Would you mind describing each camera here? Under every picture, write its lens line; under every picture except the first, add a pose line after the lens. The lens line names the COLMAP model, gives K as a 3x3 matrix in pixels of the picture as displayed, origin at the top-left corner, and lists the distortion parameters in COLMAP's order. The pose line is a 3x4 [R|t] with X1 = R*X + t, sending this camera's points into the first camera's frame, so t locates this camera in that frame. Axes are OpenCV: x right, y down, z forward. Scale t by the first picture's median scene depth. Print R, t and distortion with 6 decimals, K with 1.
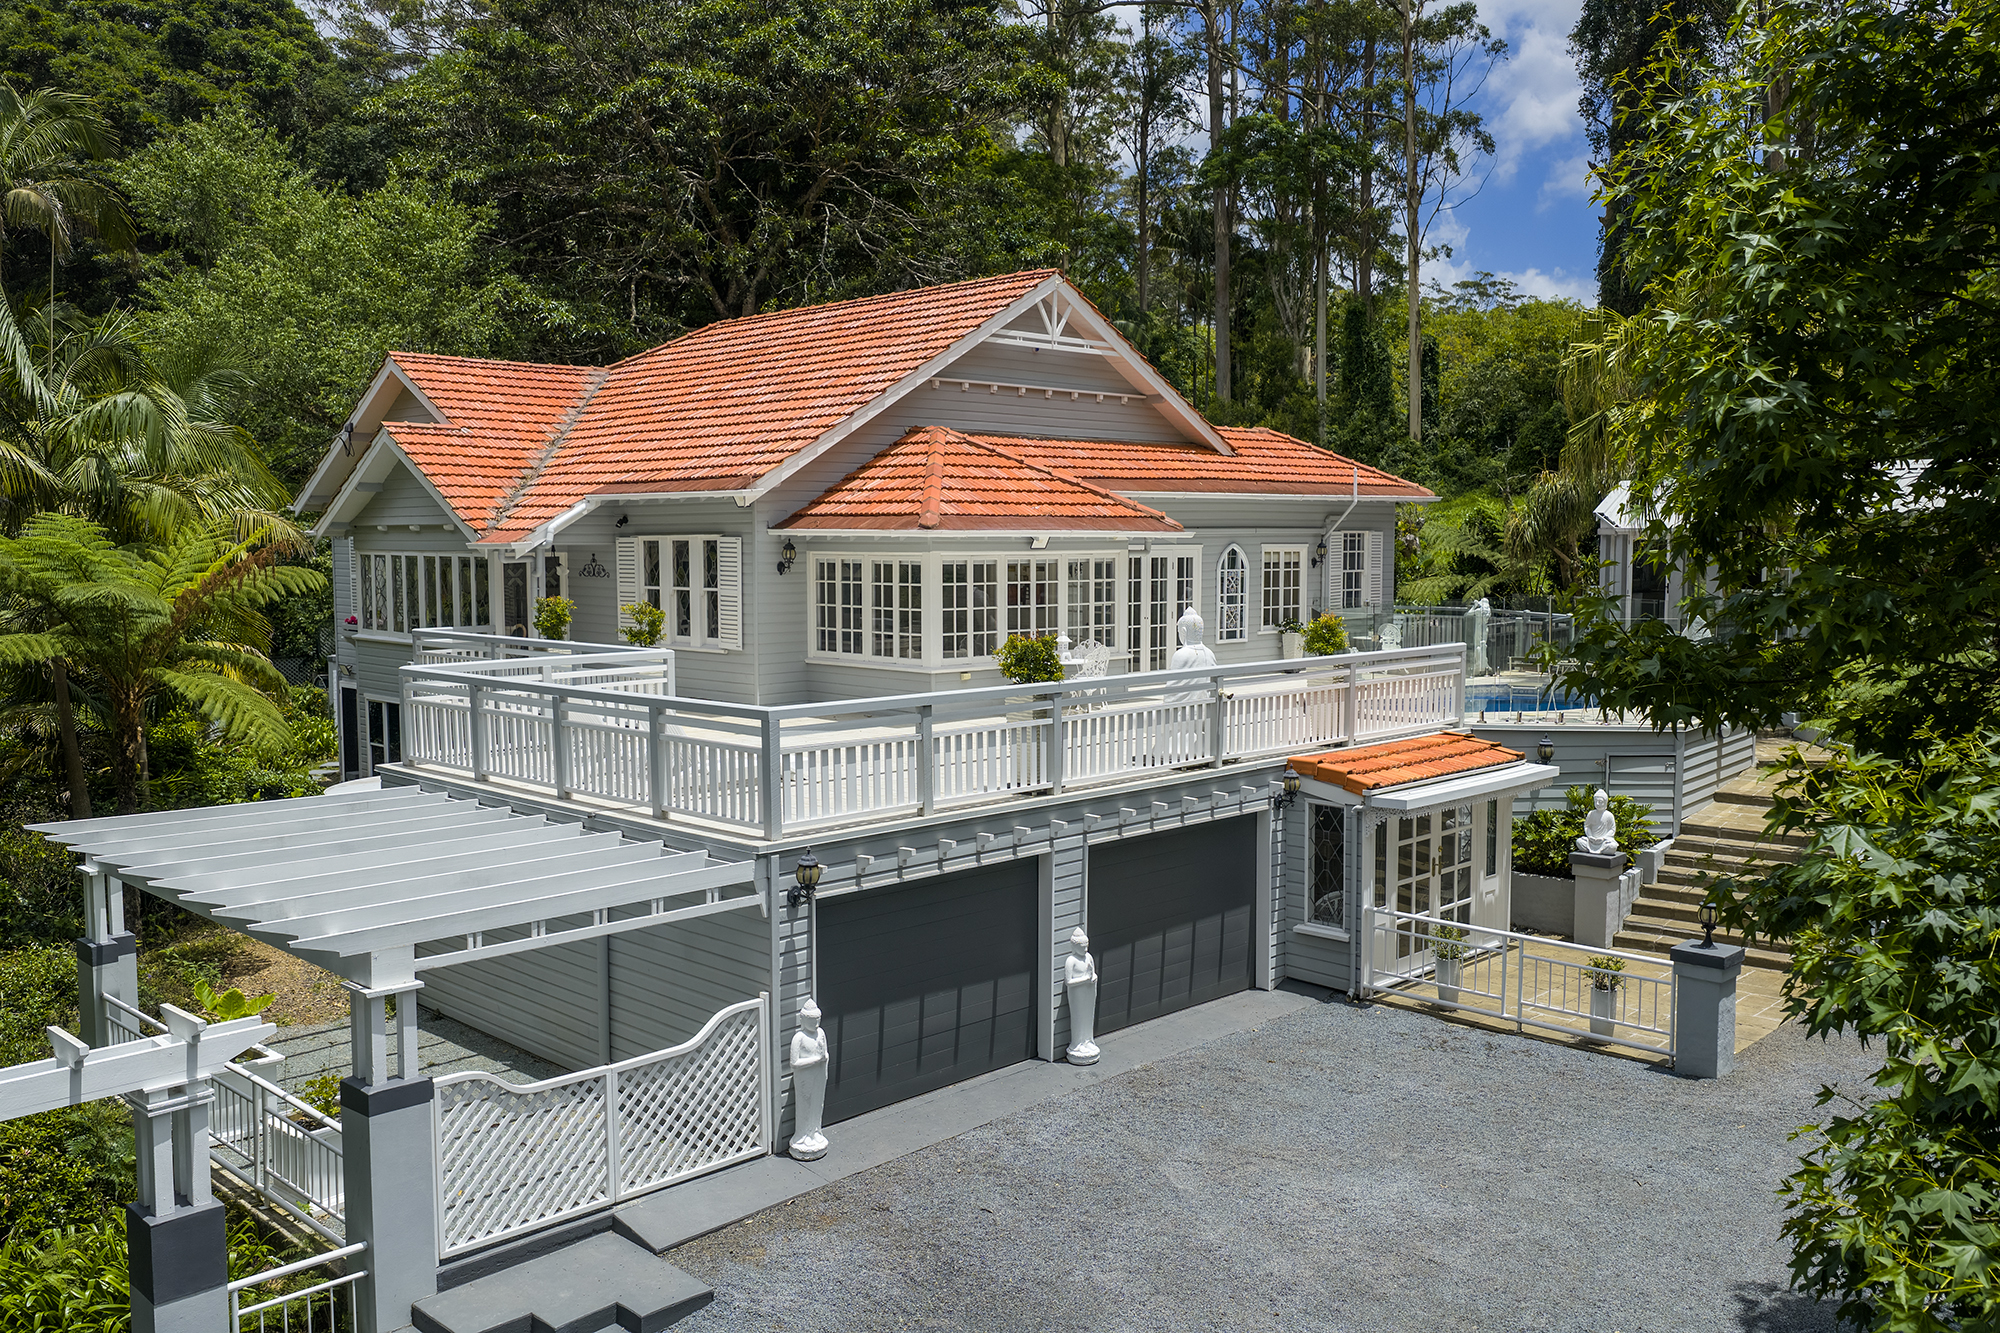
lens RADIAL K [[1607.5, 0, 1000.0], [0, 1607.5, 666.5], [0, 0, 1]] dist [0.056119, 0.001128]
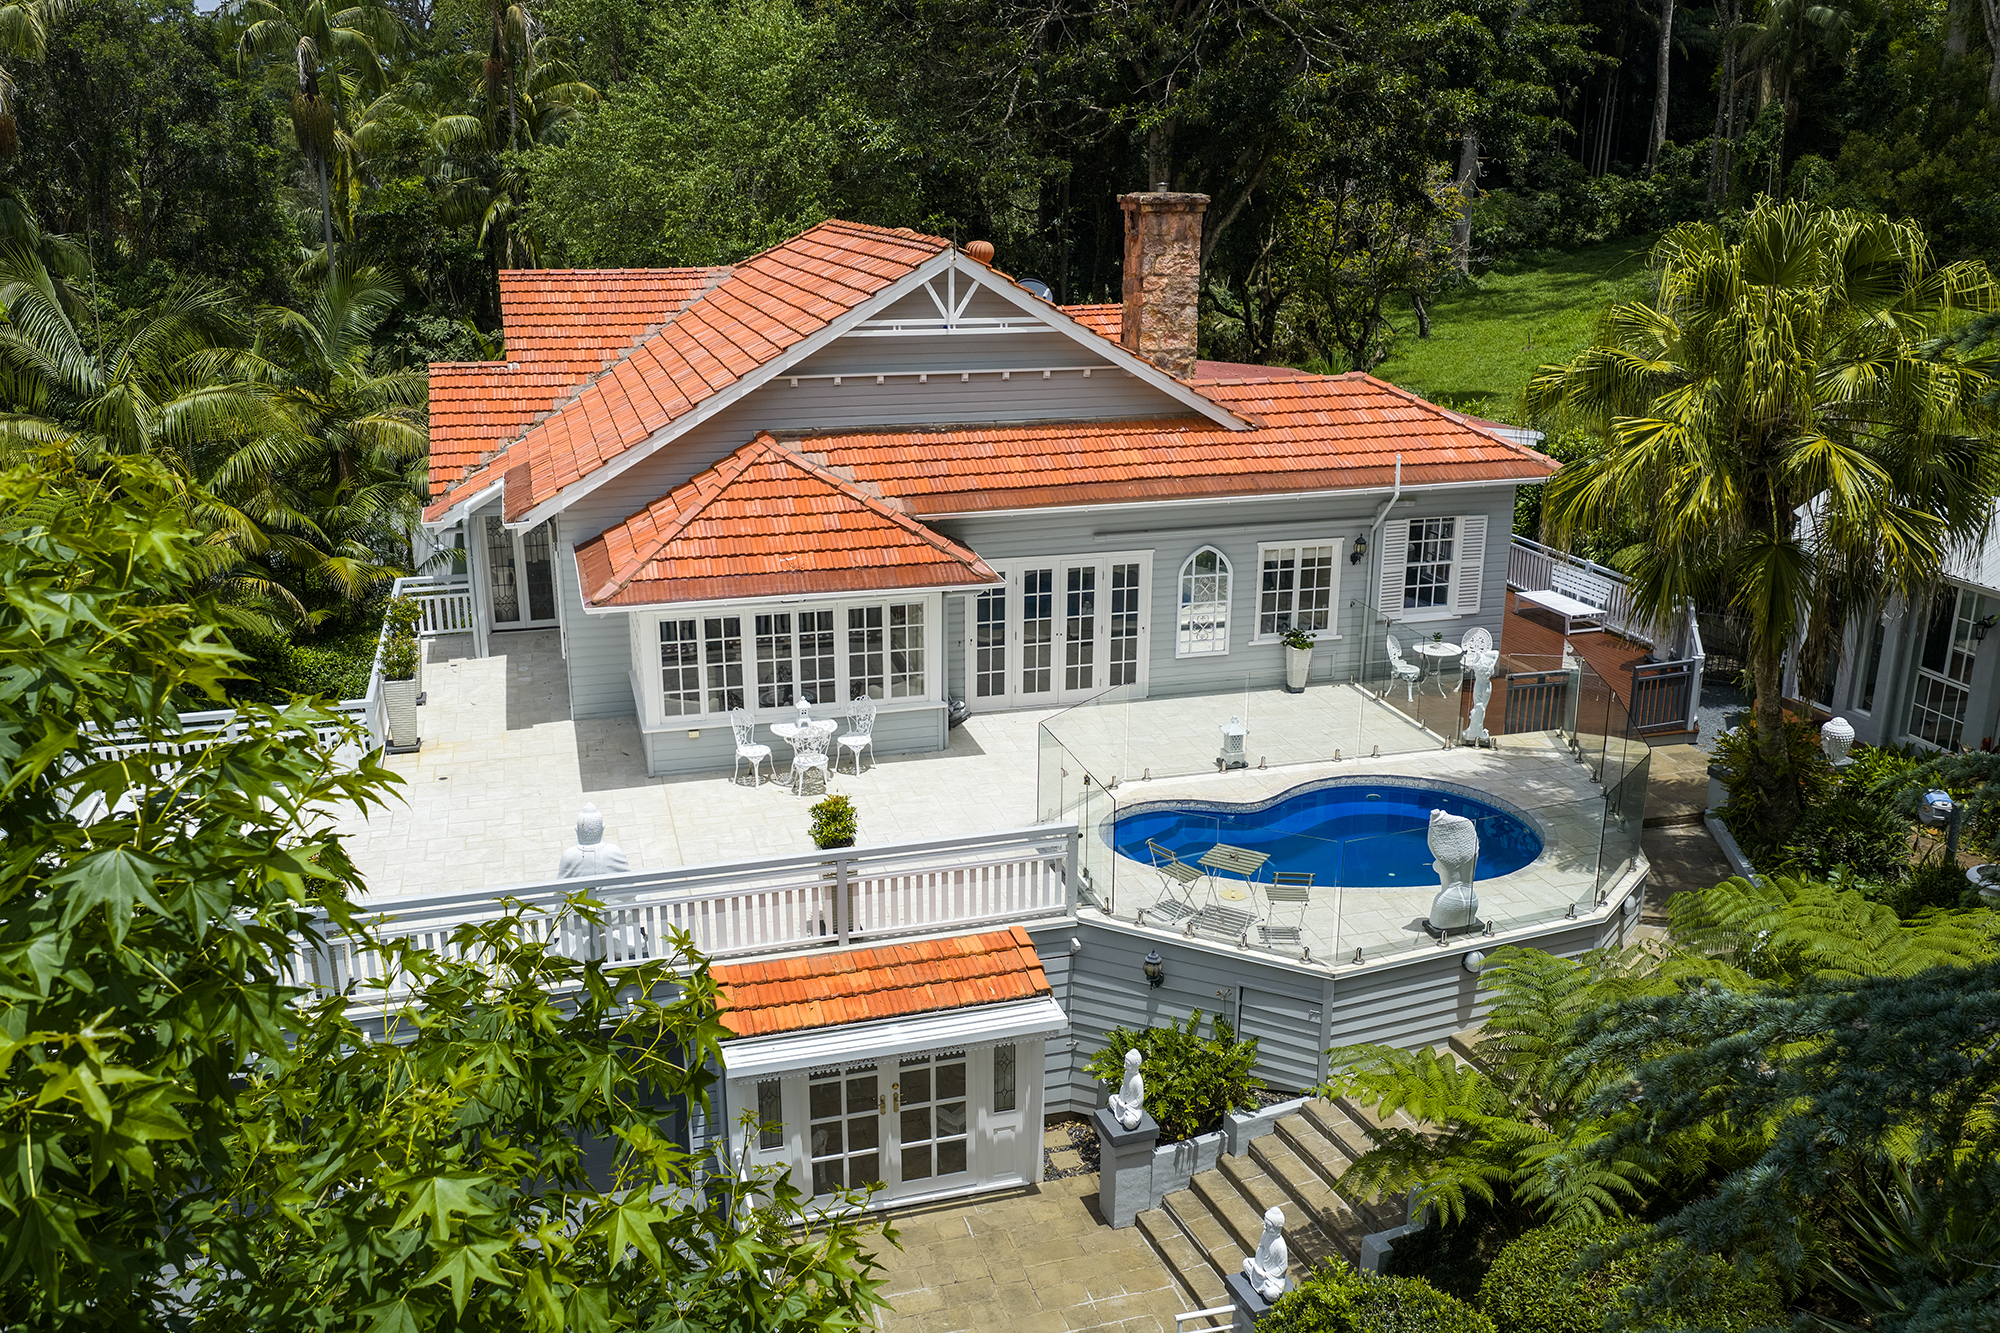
lens RADIAL K [[1607.5, 0, 1000.0], [0, 1607.5, 666.5], [0, 0, 1]] dist [0.056119, 0.001128]
pose [[0.877113, 0.144706, -0.457967, 0.486991], [-0.041828, 0.972924, 0.227309, -0.220342], [0.478460, -0.180220, 0.859416, 0.218448]]
